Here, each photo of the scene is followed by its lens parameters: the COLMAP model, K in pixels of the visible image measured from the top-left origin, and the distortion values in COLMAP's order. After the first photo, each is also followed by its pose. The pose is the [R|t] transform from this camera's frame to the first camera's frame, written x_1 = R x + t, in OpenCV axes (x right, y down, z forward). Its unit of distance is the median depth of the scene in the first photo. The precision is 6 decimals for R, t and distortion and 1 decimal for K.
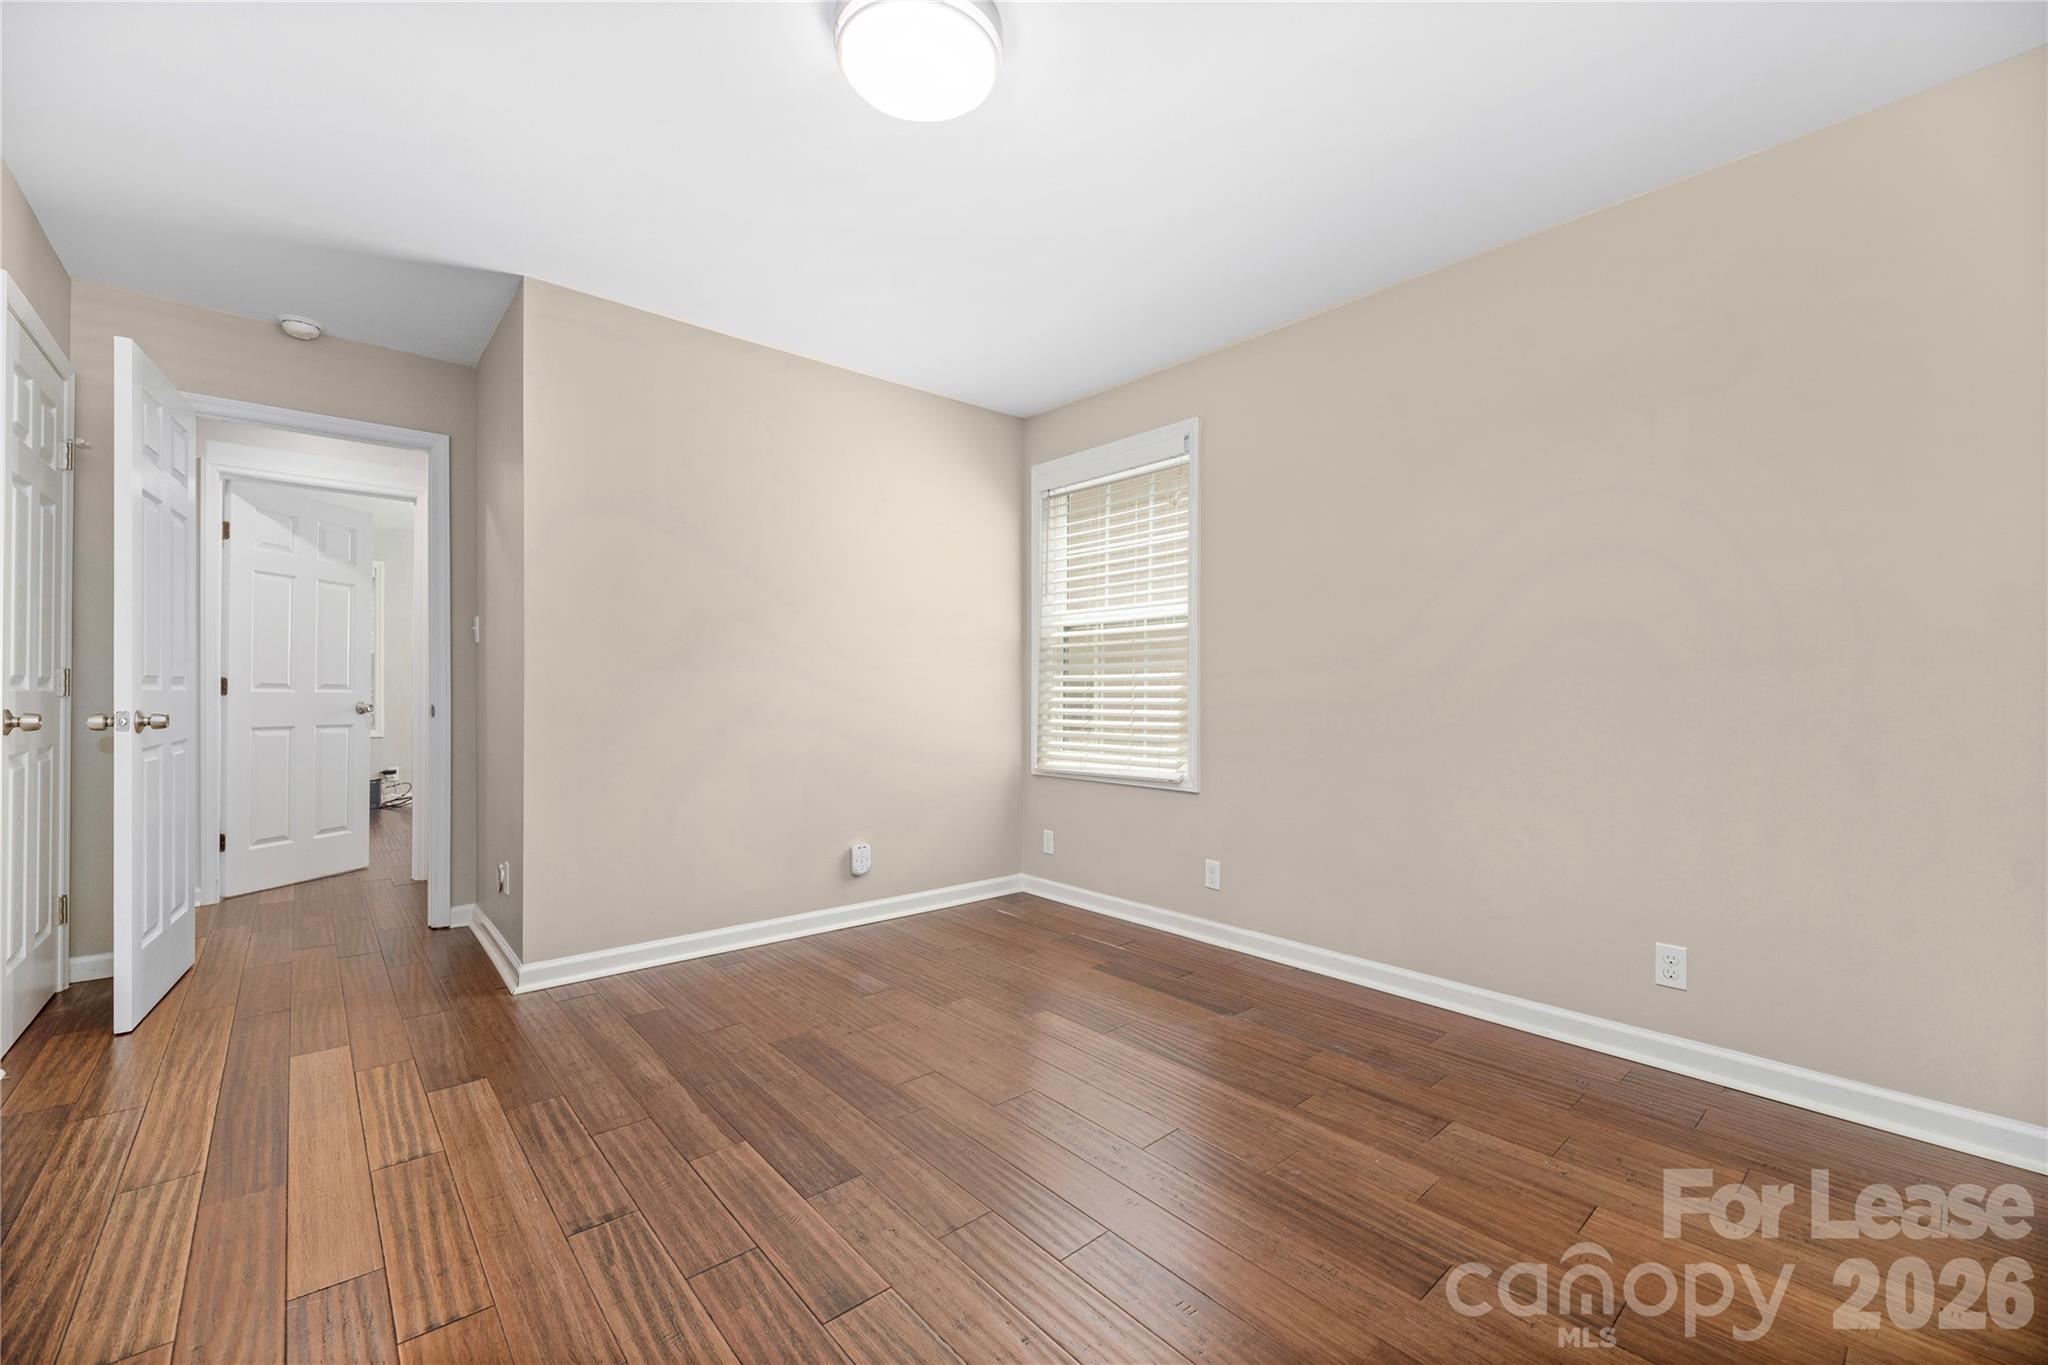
lens RADIAL K [[836.3, 0, 1022.9], [0, 836.3, 682.7], [0, 0, 1]] dist [-0.001745, 0.000557]
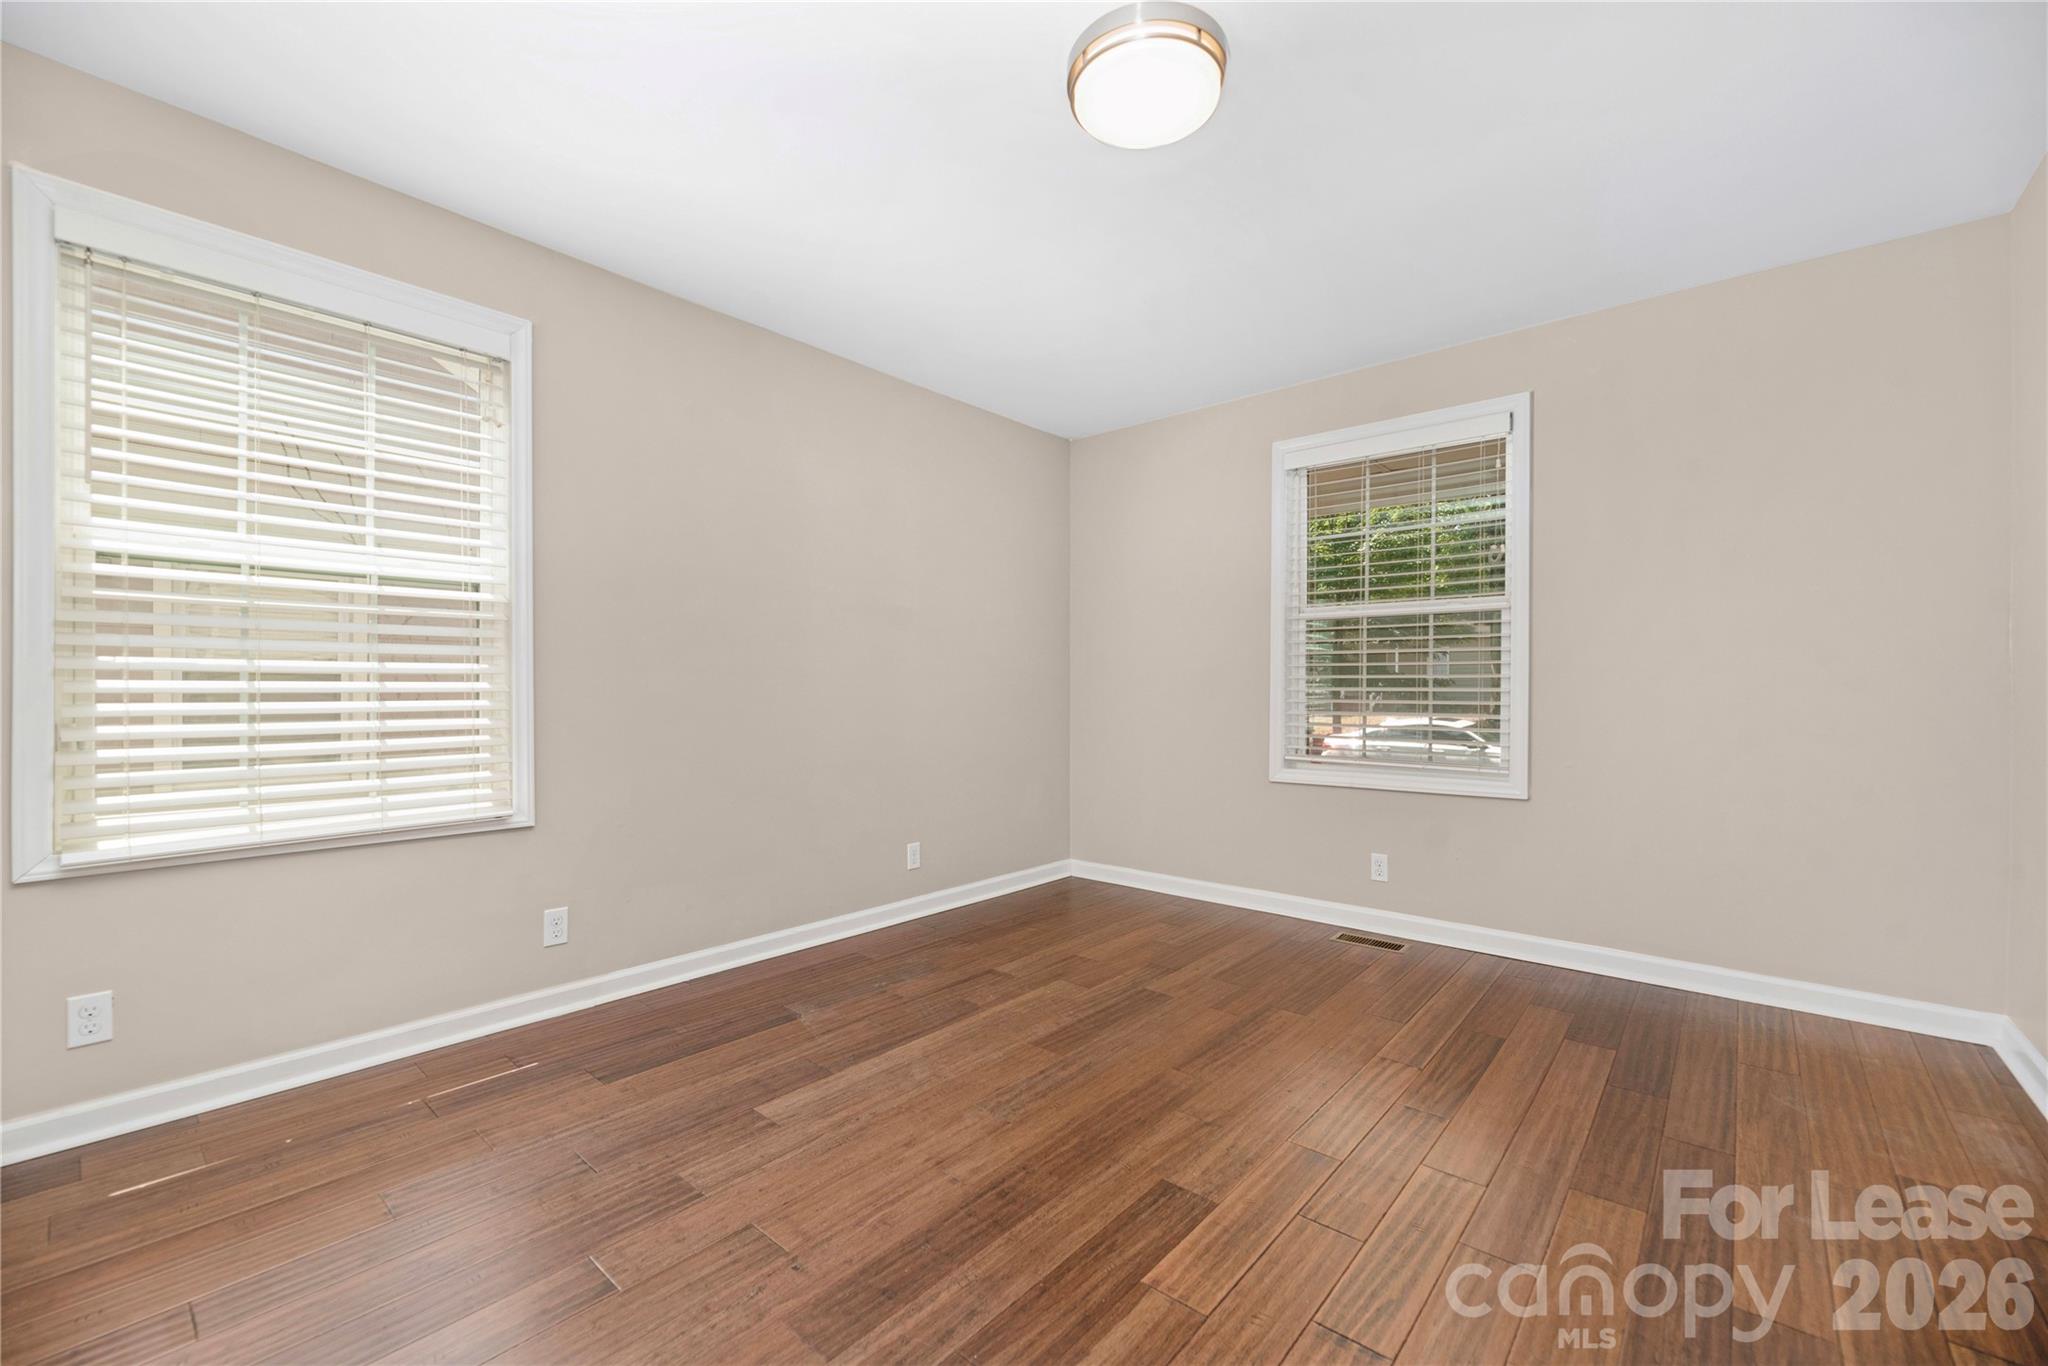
lens RADIAL K [[836.3, 0, 1023.8], [0, 836.3, 686.5], [0, 0, 1]] dist [-0.001745, 0.000557]
pose [[-0.142320, 0.003207, 0.989816, -0.821425], [-0.013034, 0.999902, -0.005114, 0.006584], [-0.989735, -0.013629, -0.142264, 0.932267]]
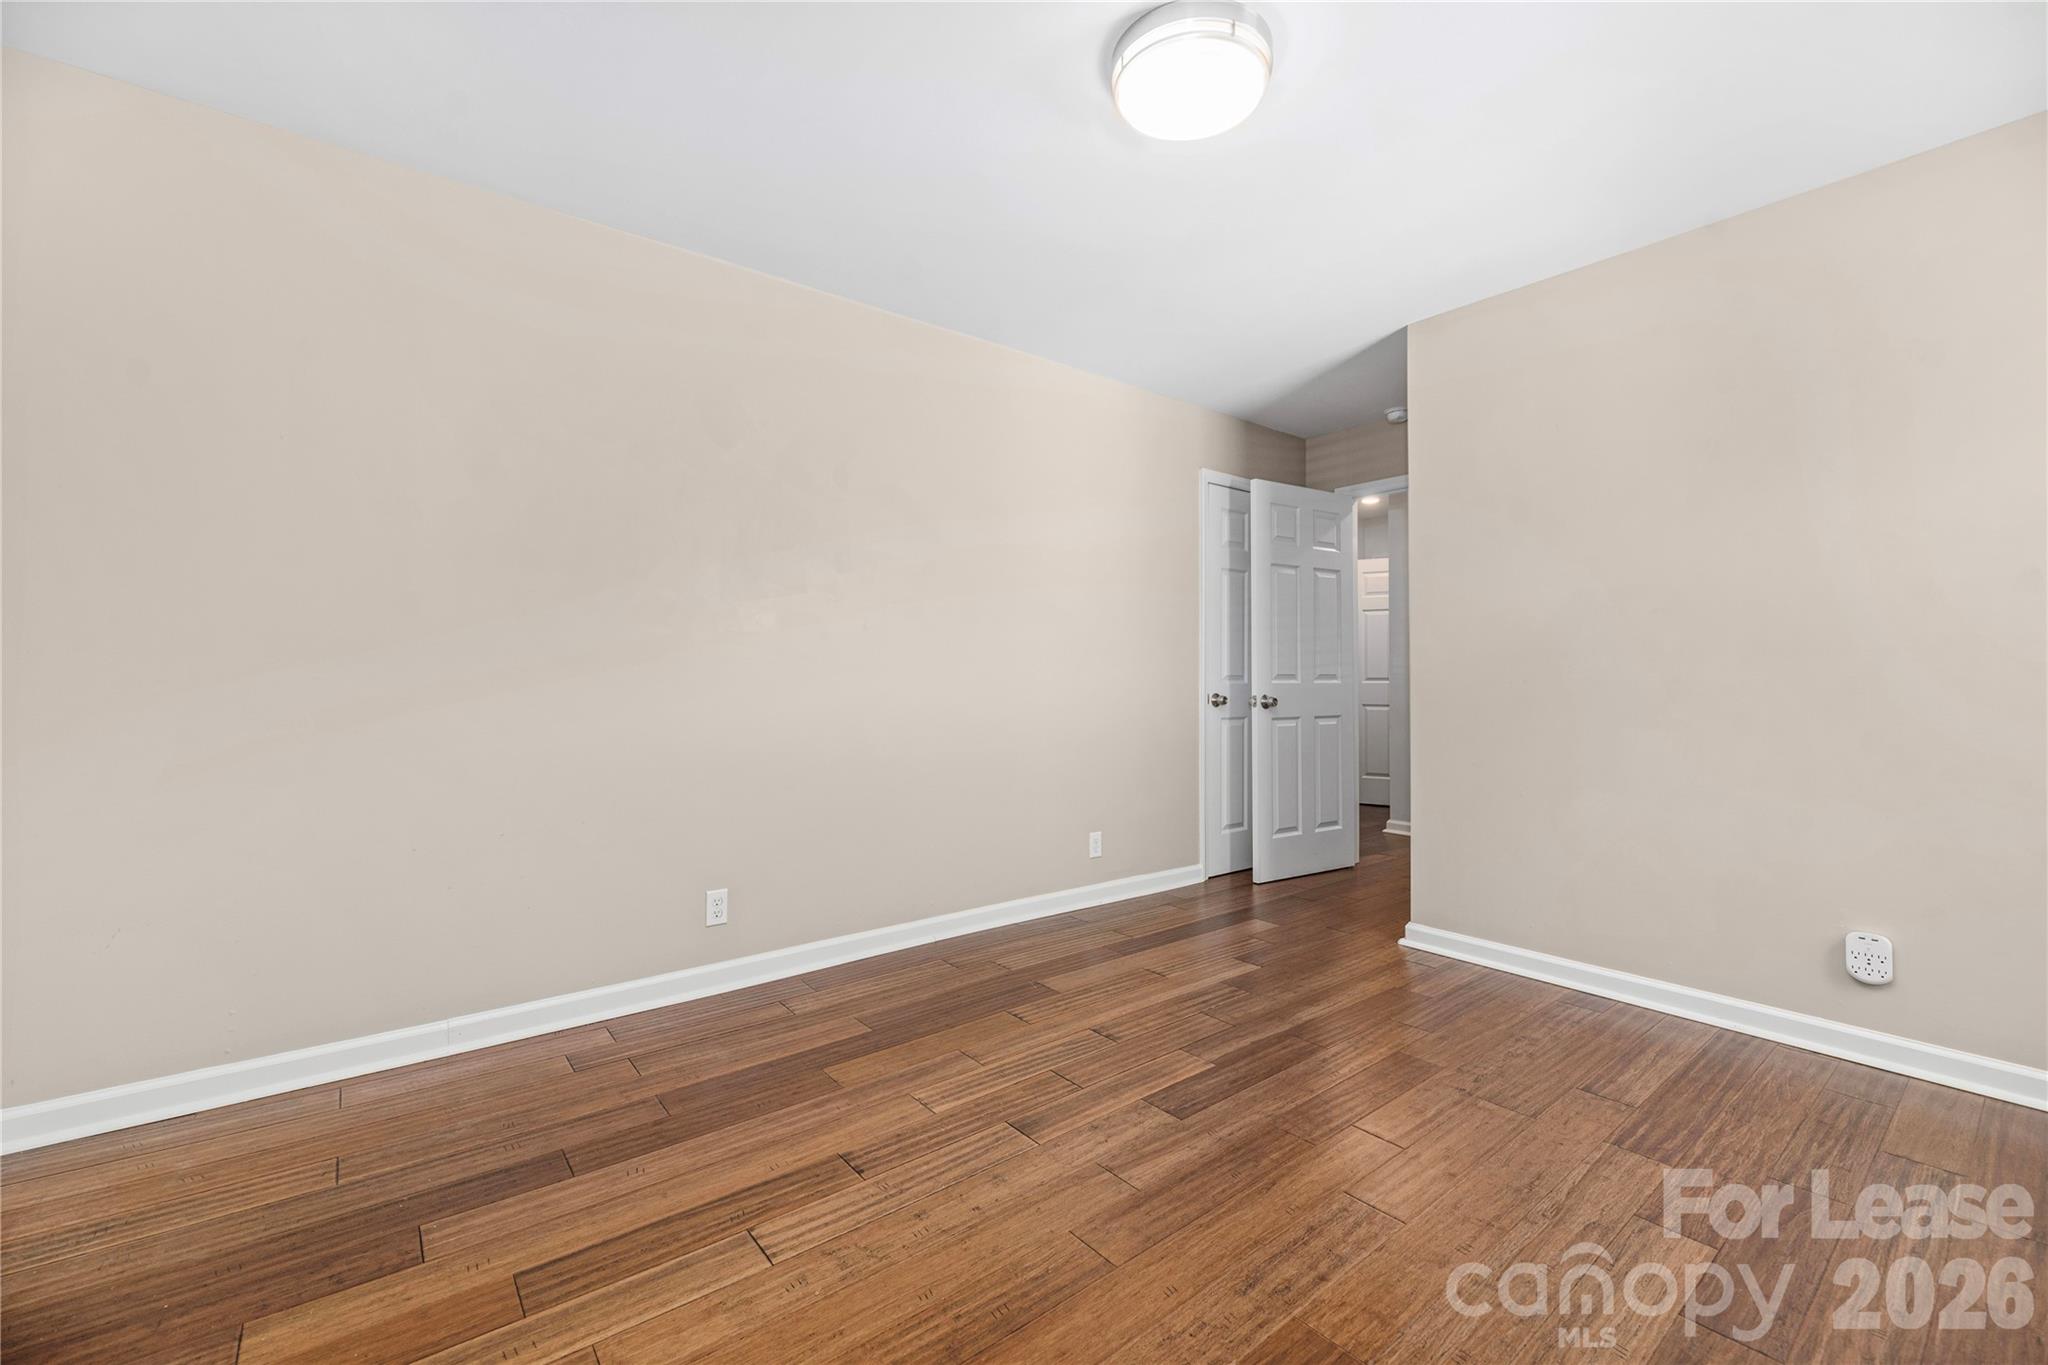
lens RADIAL K [[836.3, 0, 1028.8], [0, 836.3, 680.7], [0, 0, 1]] dist [-0.001745, 0.000557]
pose [[-0.043615, -0.004125, -0.999040, 0.658460], [0.008748, 0.999952, -0.004510, 0.005544], [0.999010, -0.008937, -0.043577, 0.604203]]
